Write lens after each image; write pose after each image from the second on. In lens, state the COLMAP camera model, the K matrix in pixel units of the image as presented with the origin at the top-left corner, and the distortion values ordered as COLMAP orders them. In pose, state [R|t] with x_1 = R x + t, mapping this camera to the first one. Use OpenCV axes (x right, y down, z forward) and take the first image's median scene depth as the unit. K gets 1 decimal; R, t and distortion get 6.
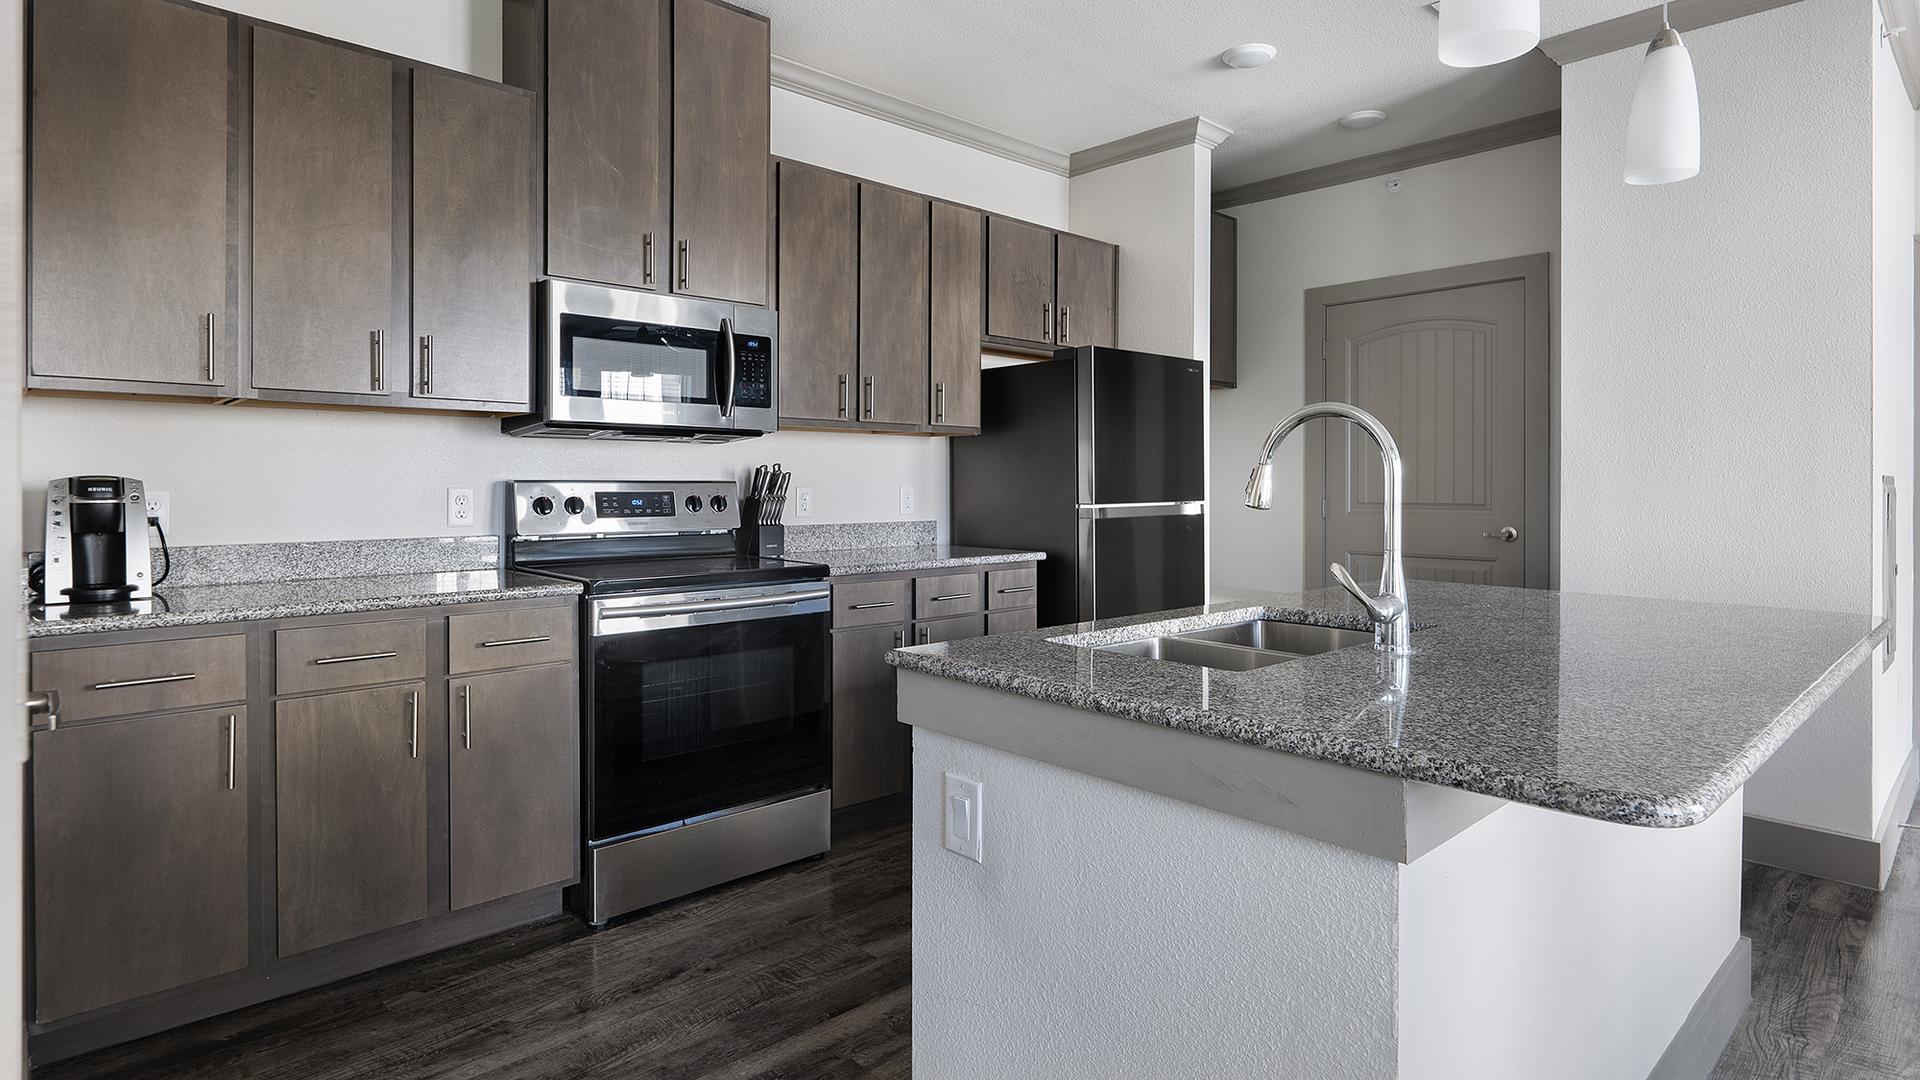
lens RADIAL K [[1008.0, 0, 966.0], [0, 1008.0, 484.6], [0, 0, 1]] dist [0.007081, 0.001179]
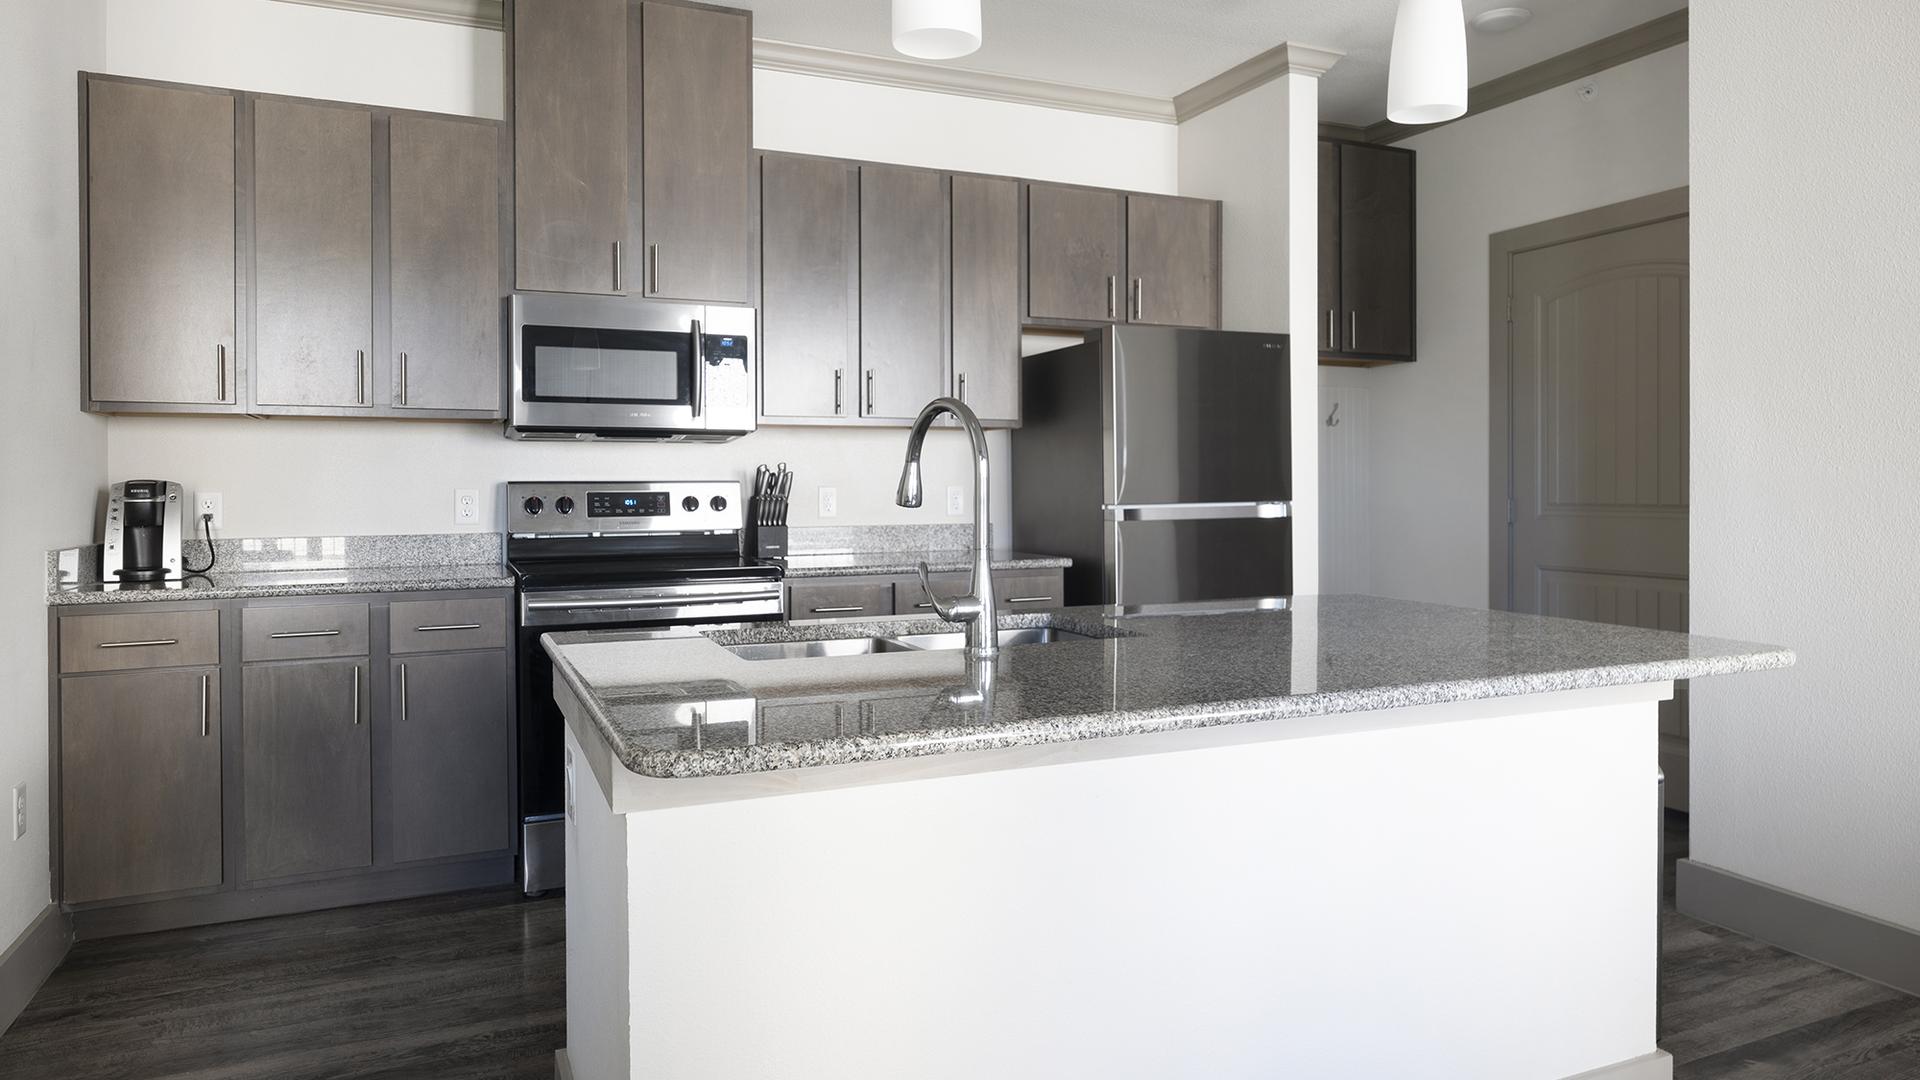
lens RADIAL K [[1209.9, 0, 966.9], [0, 1209.9, 486.9], [0, 0, 1]] dist [0.001444, -0.000844]
pose [[0.944172, -0.004535, -0.329422, 0.410631], [0.005355, 0.999984, 0.001583, 0.001893], [0.329409, -0.003258, 0.944182, -0.049334]]
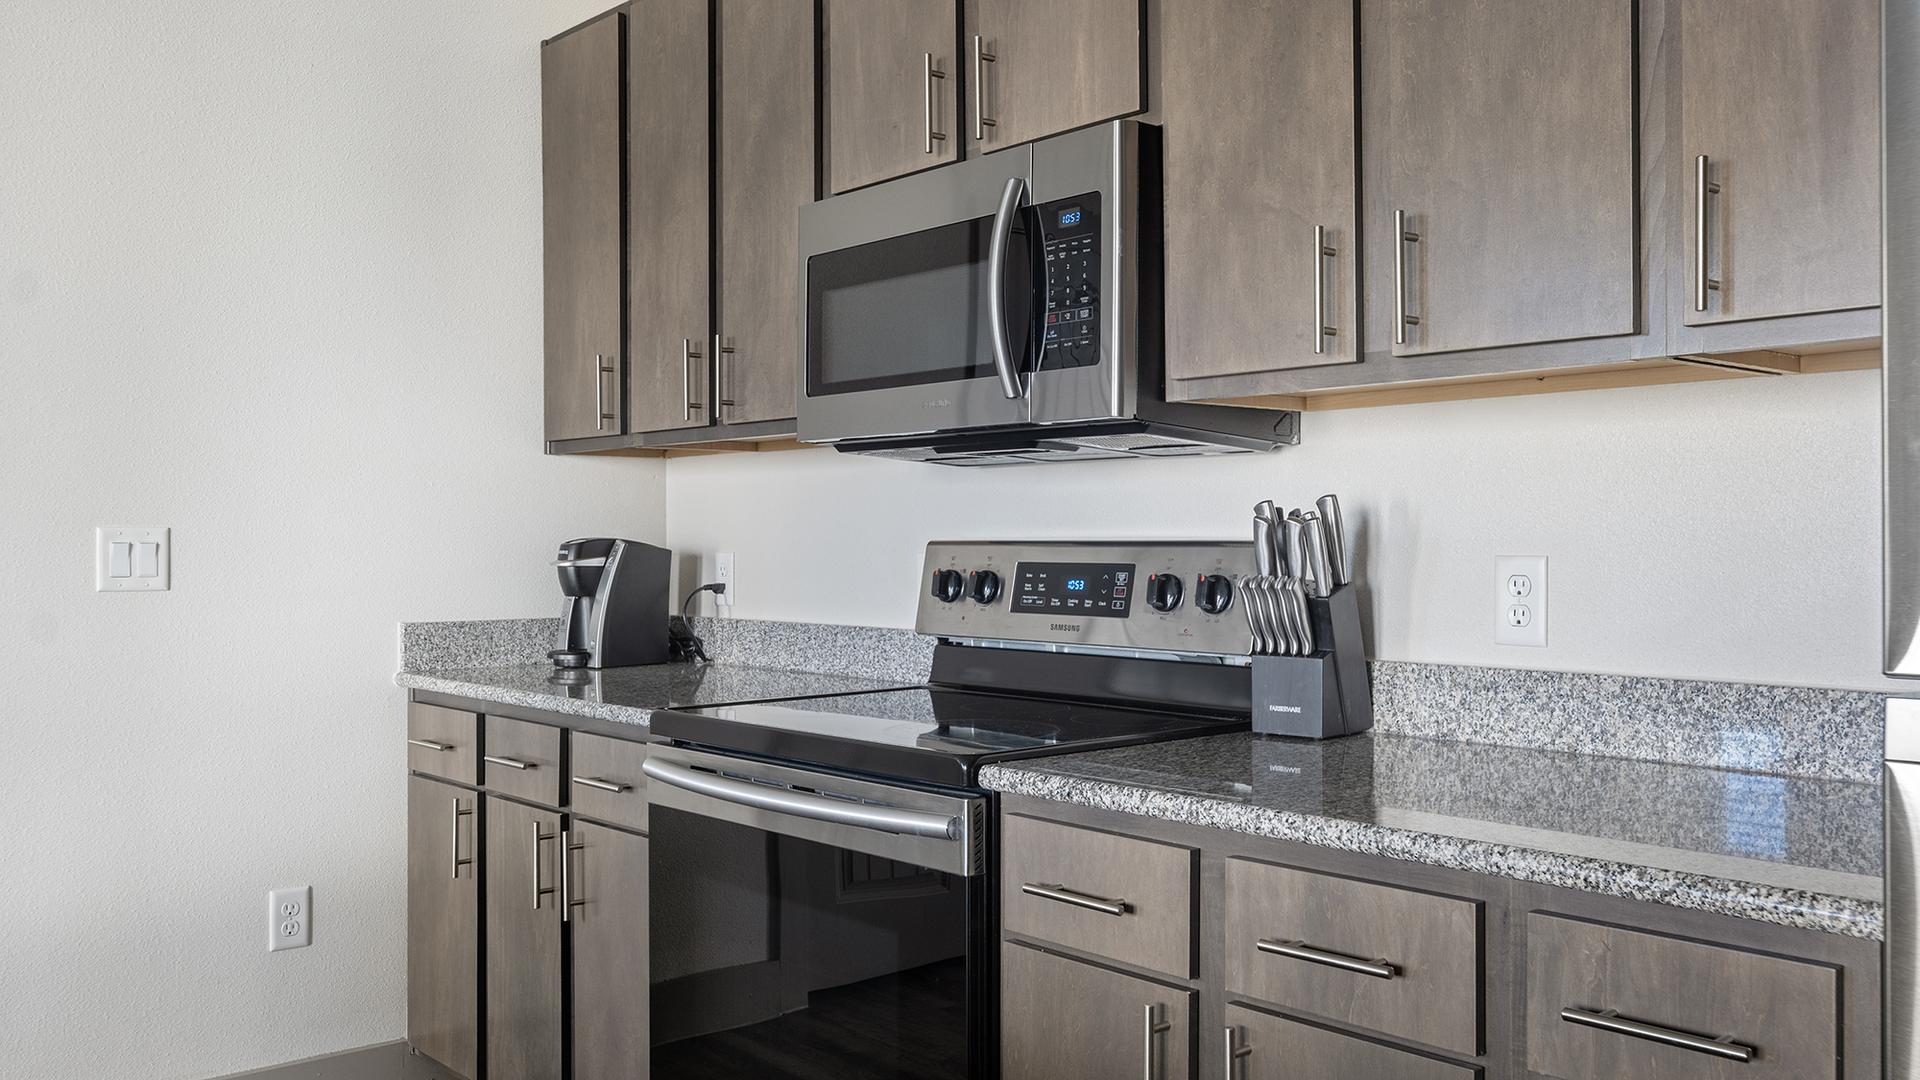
lens RADIAL K [[1610.1, 0, 960.0], [0, 1610.1, 540.0], [0, 0, 1]] dist [-0.005414, 0.005803]
pose [[-0.047144, -0.000357, -0.998888, 0.472891], [0.000935, 0.999999, -0.000401, -0.004178], [0.998888, -0.000953, -0.047144, 1.001432]]
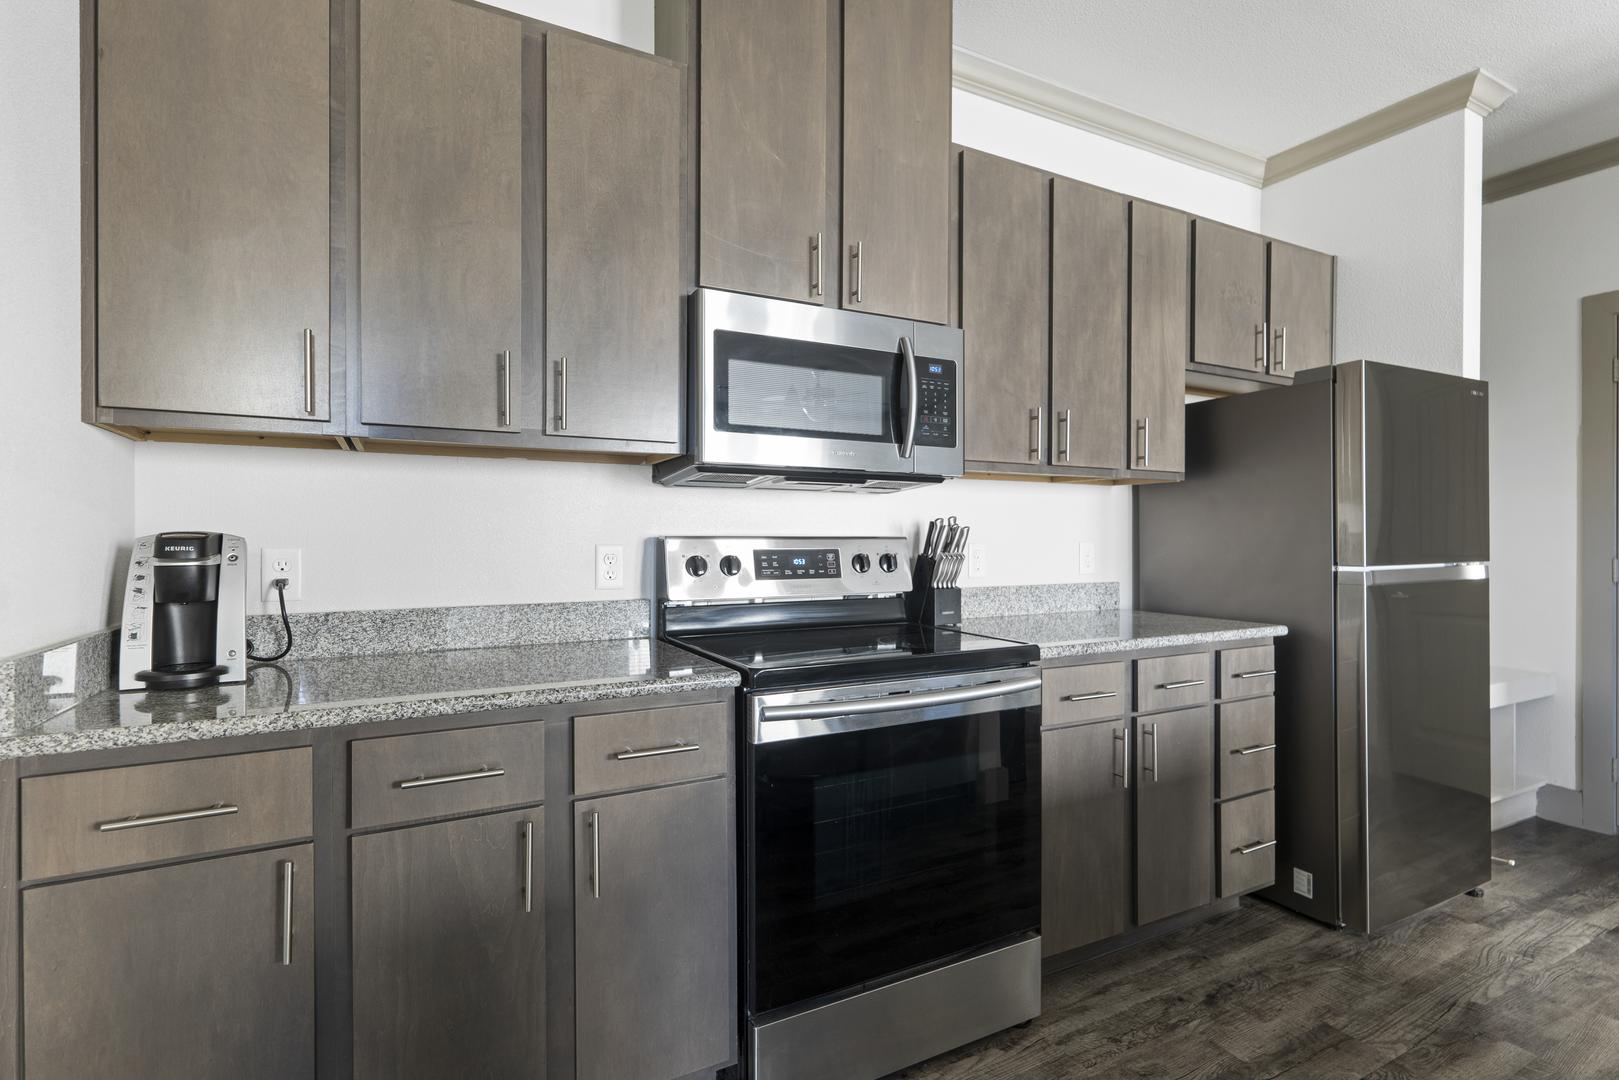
lens RADIAL K [[780.6, 0, 809.5], [0, 780.6, 540.0], [0, 0, 1]] dist [-0.001637, 0.000183]
pose [[0.963148, 0.000018, -0.268973, -0.141474], [0.000437, 0.999999, 0.001633, -0.002032], [0.268972, -0.001690, 0.963146, 0.369355]]
